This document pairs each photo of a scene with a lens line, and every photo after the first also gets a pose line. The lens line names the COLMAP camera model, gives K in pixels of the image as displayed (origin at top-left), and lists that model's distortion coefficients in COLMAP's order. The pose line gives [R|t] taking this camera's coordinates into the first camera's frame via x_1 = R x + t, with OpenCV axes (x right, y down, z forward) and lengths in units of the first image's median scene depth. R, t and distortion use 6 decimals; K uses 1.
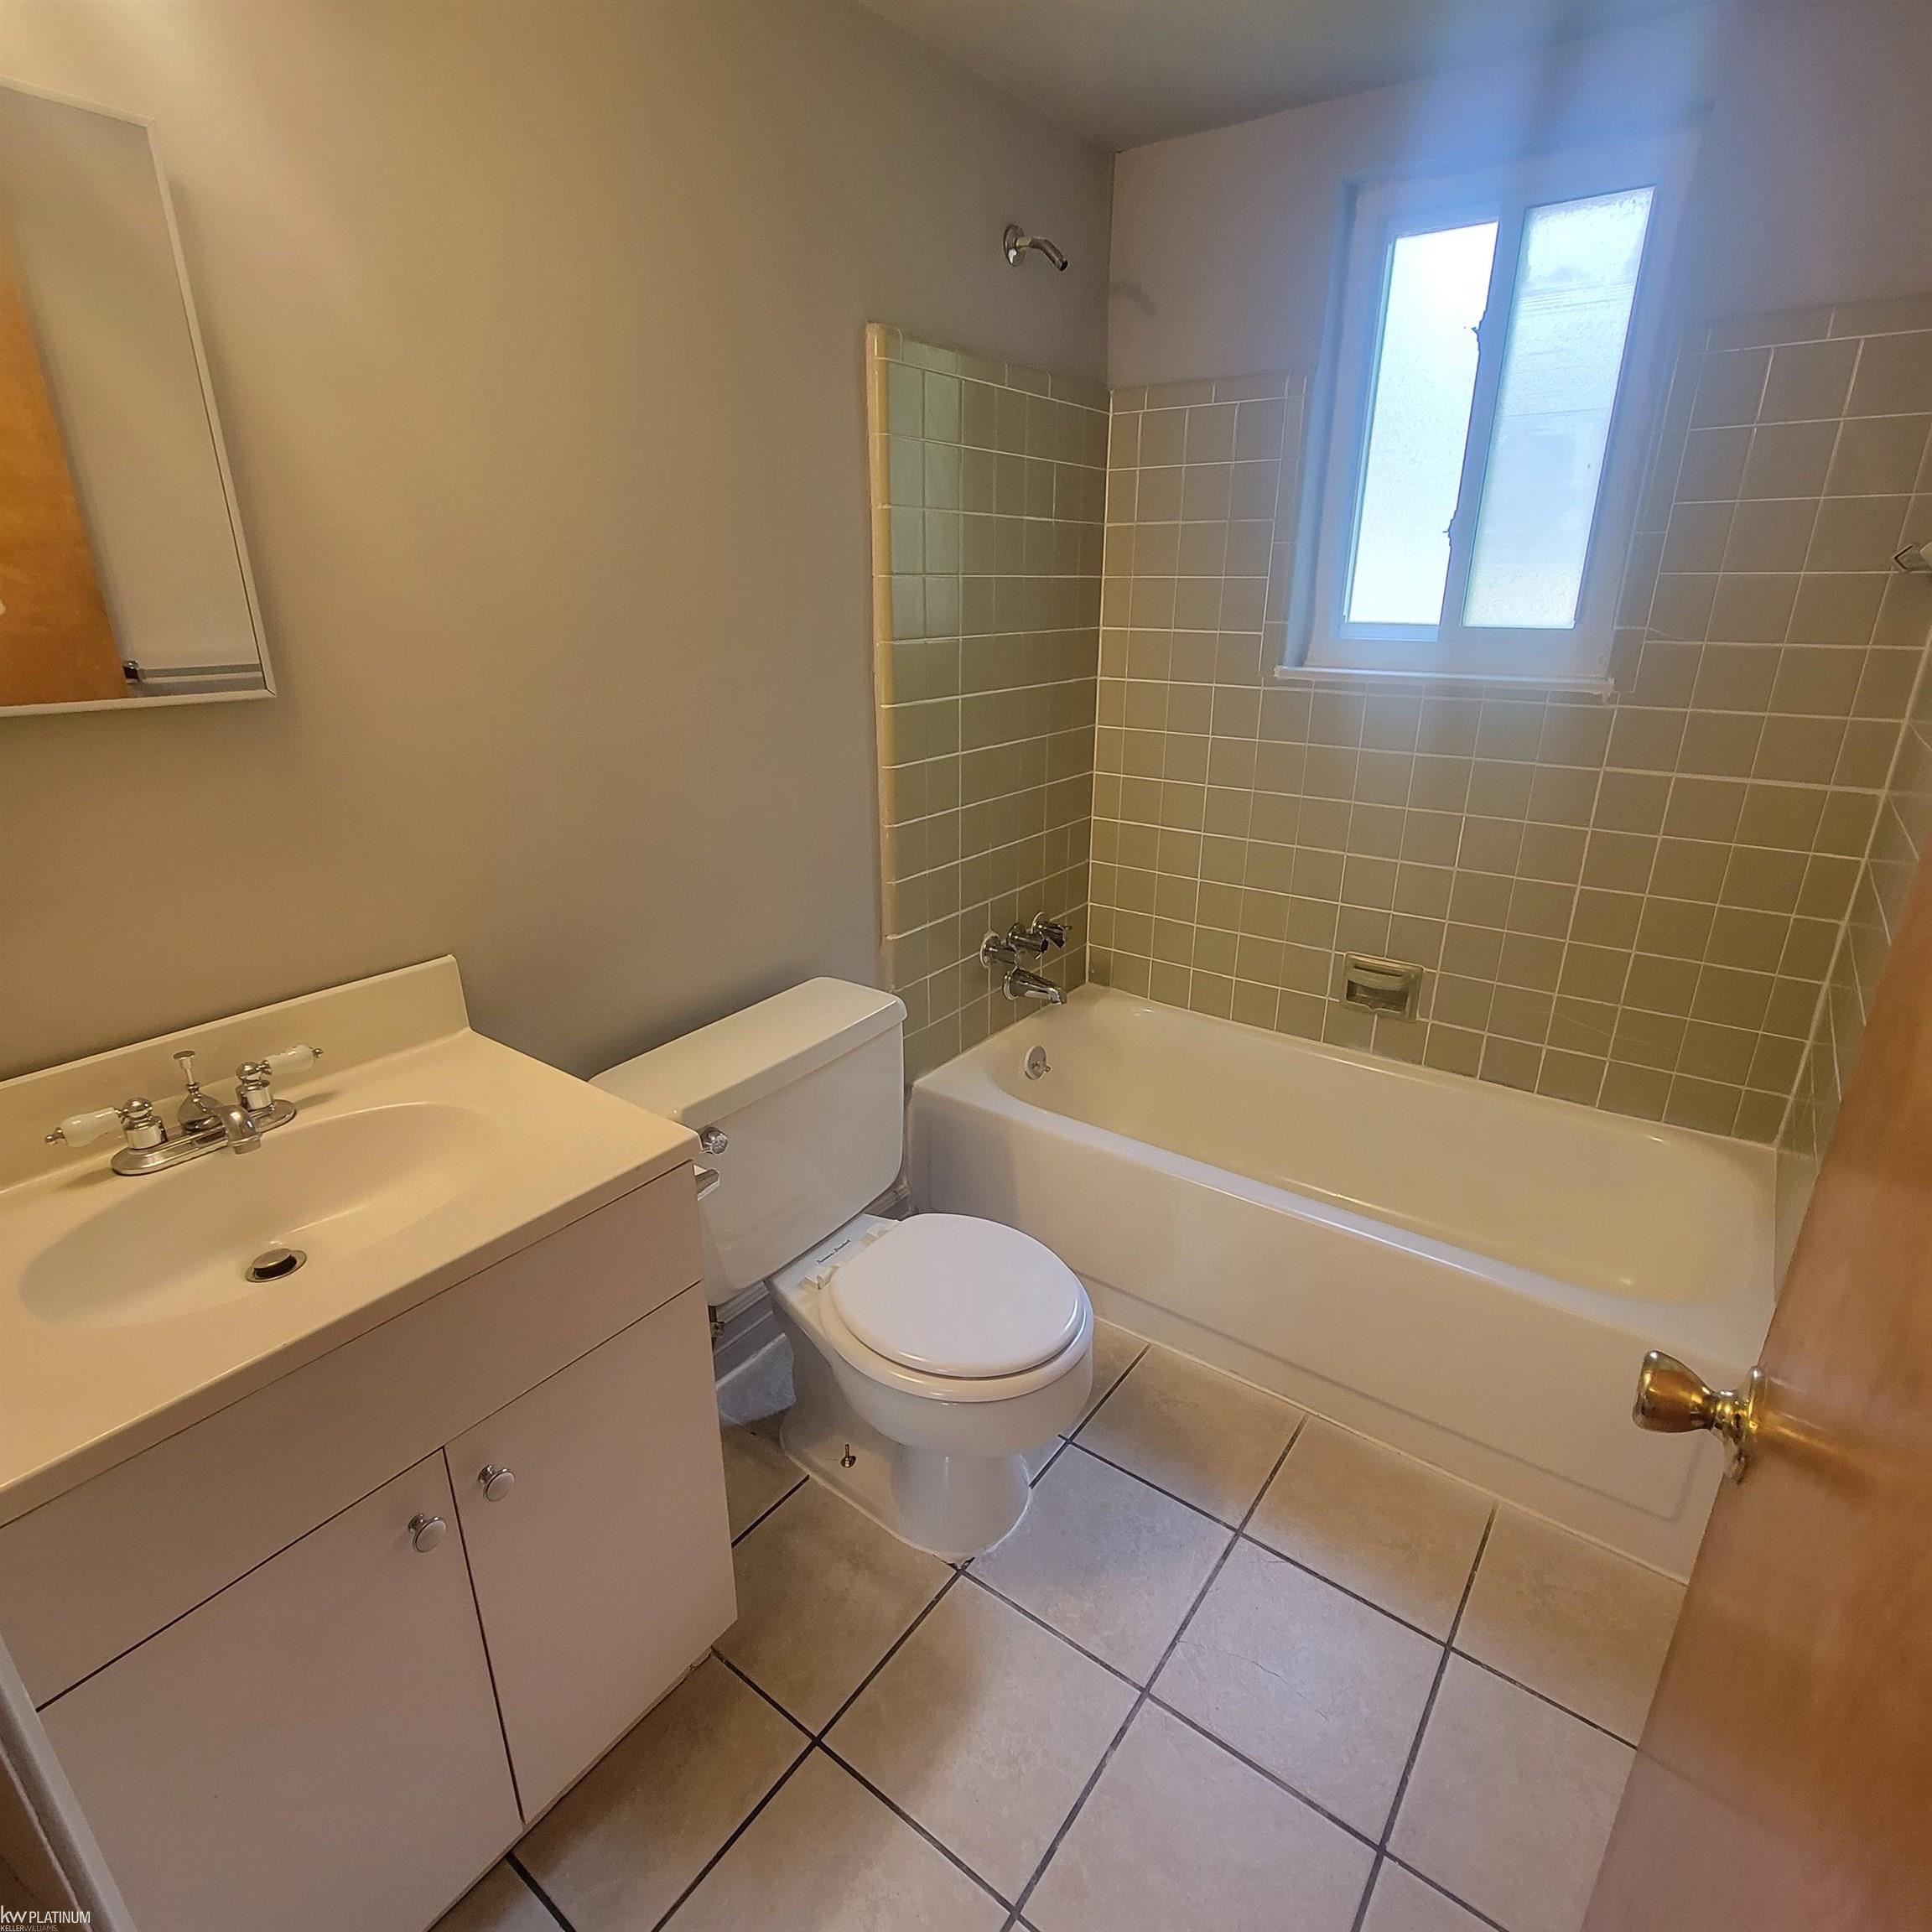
lens RADIAL K [[1045.3, 0, 959.5], [0, 1045.3, 967.6], [0, 0, 1]] dist [0.003369, 0.000114]
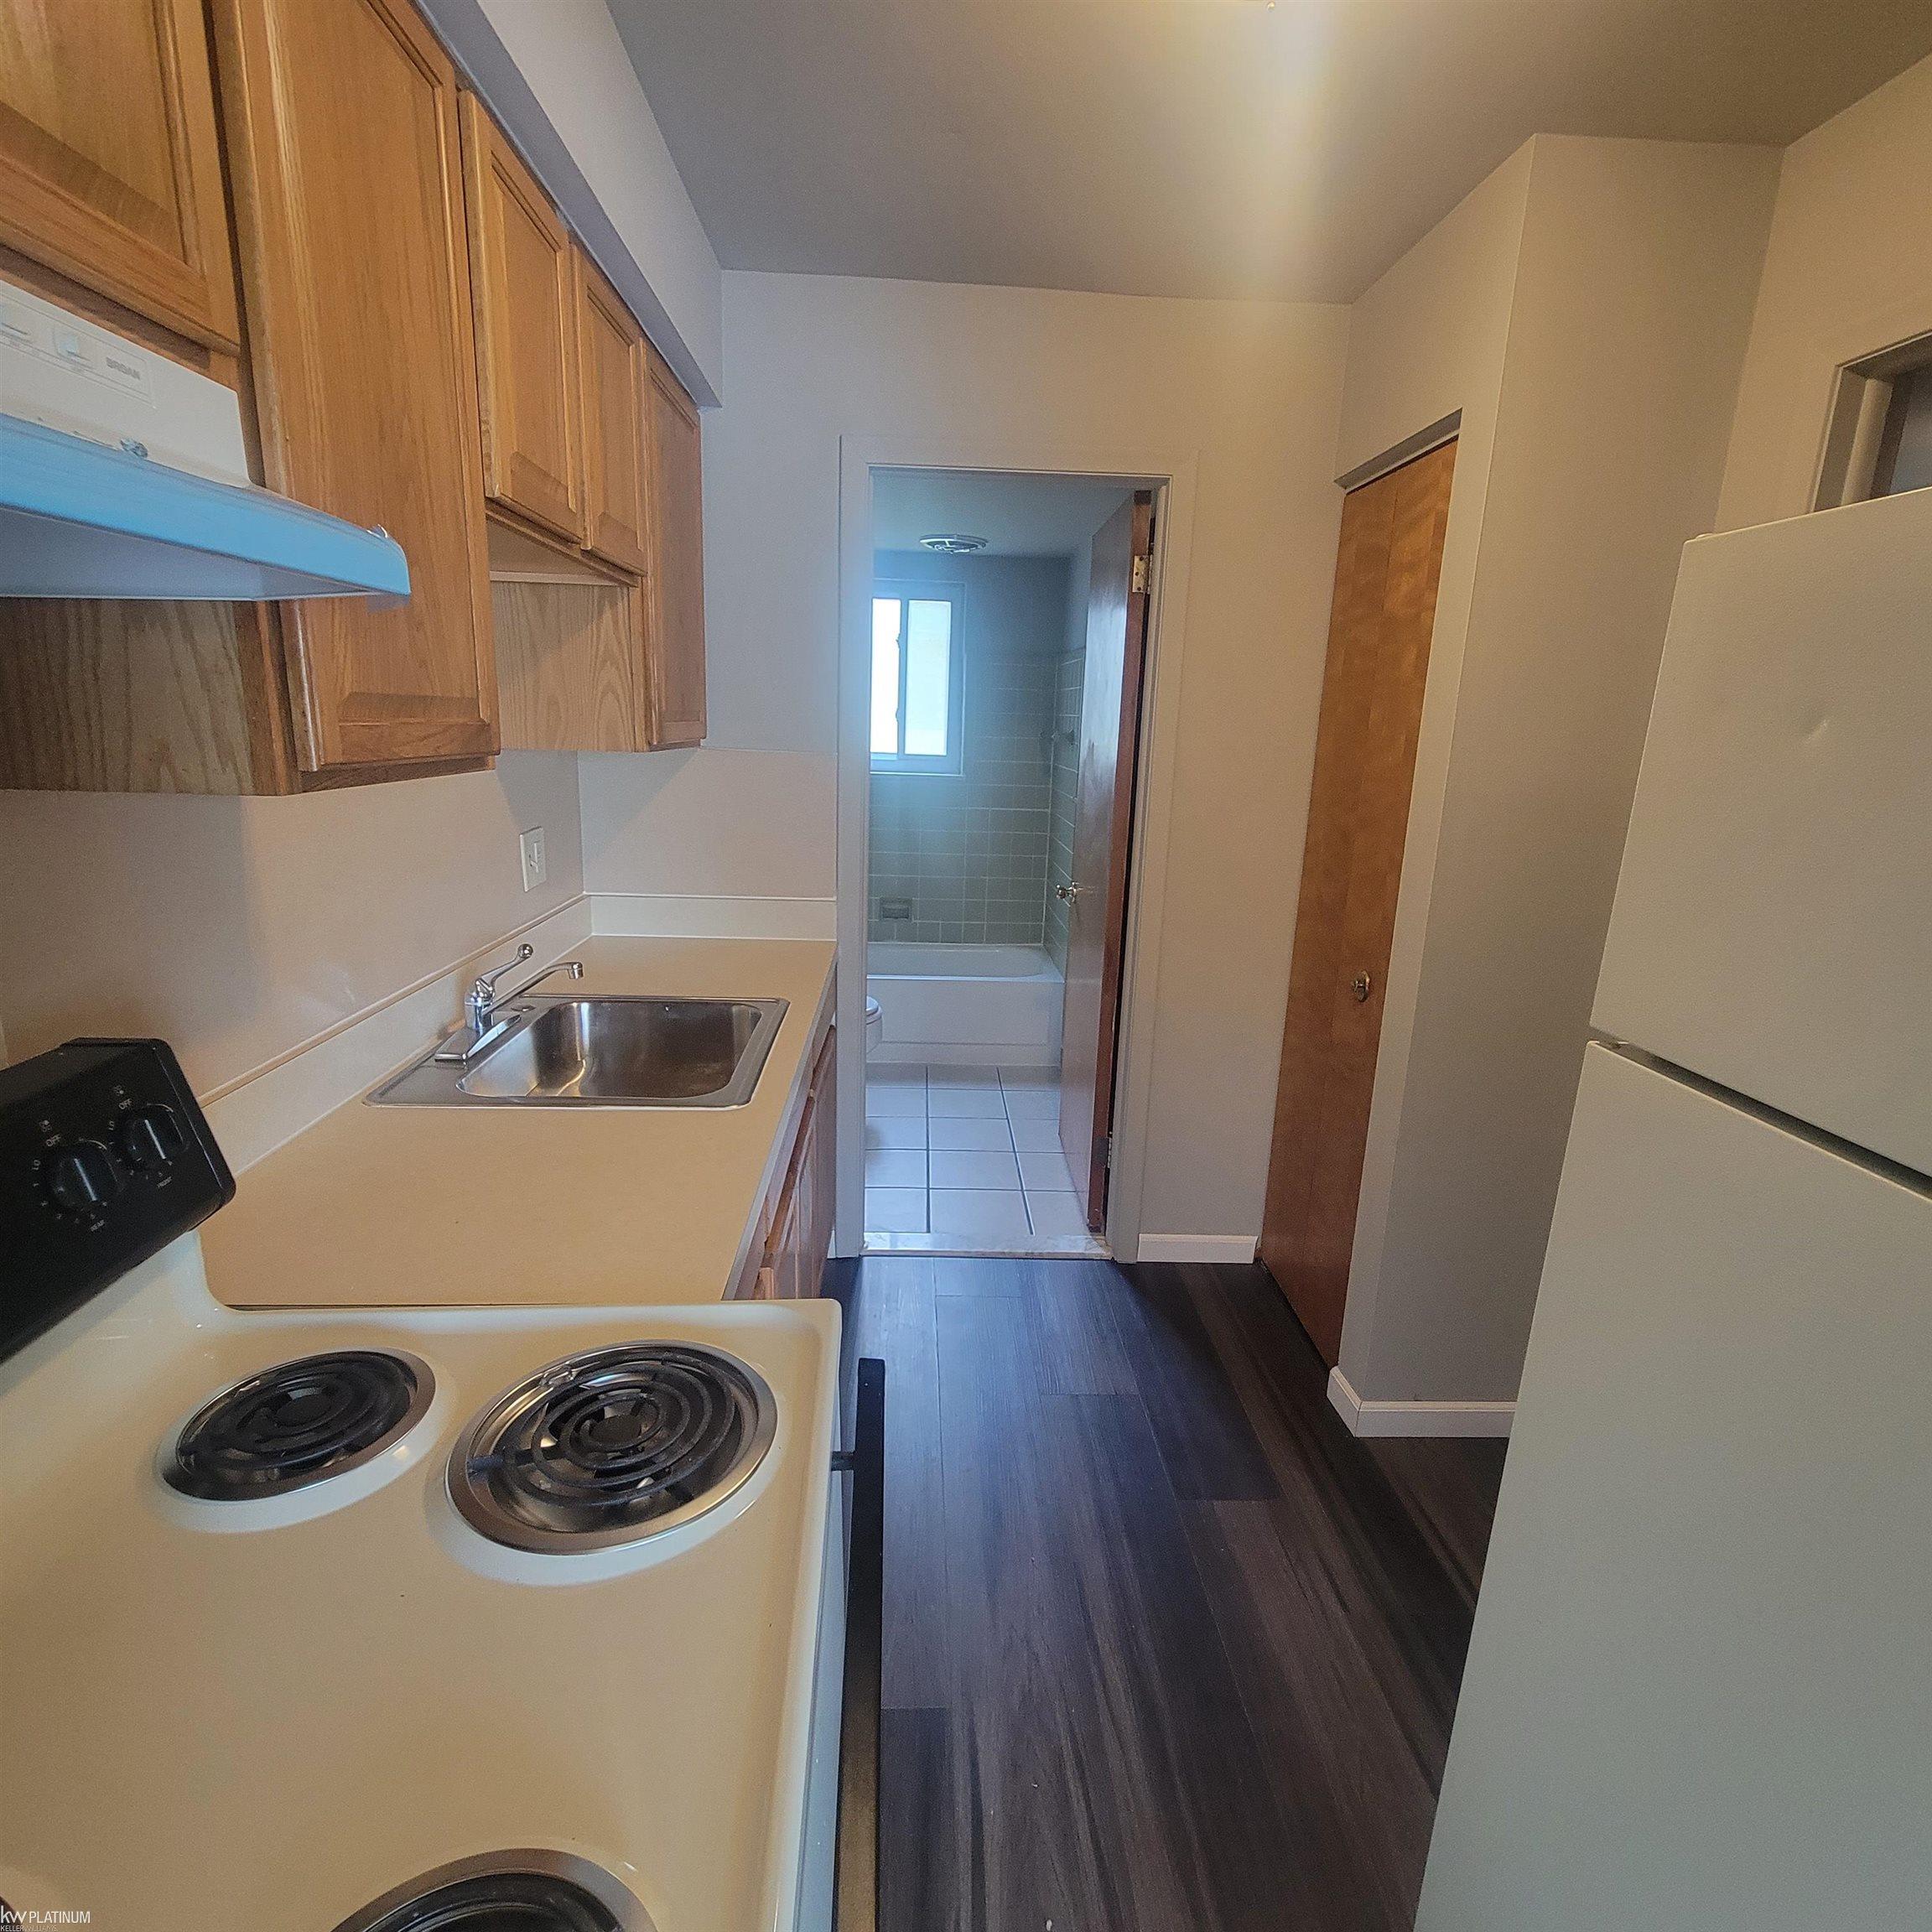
lens RADIAL K [[1045.3, 0, 959.5], [0, 1045.3, 967.6], [0, 0, 1]] dist [0.003369, 0.000114]
pose [[0.895763, -0.089412, 0.435447, -0.580099], [0.130901, 0.989185, -0.066164, 0.394819], [-0.424822, 0.116268, 0.897779, -1.324727]]
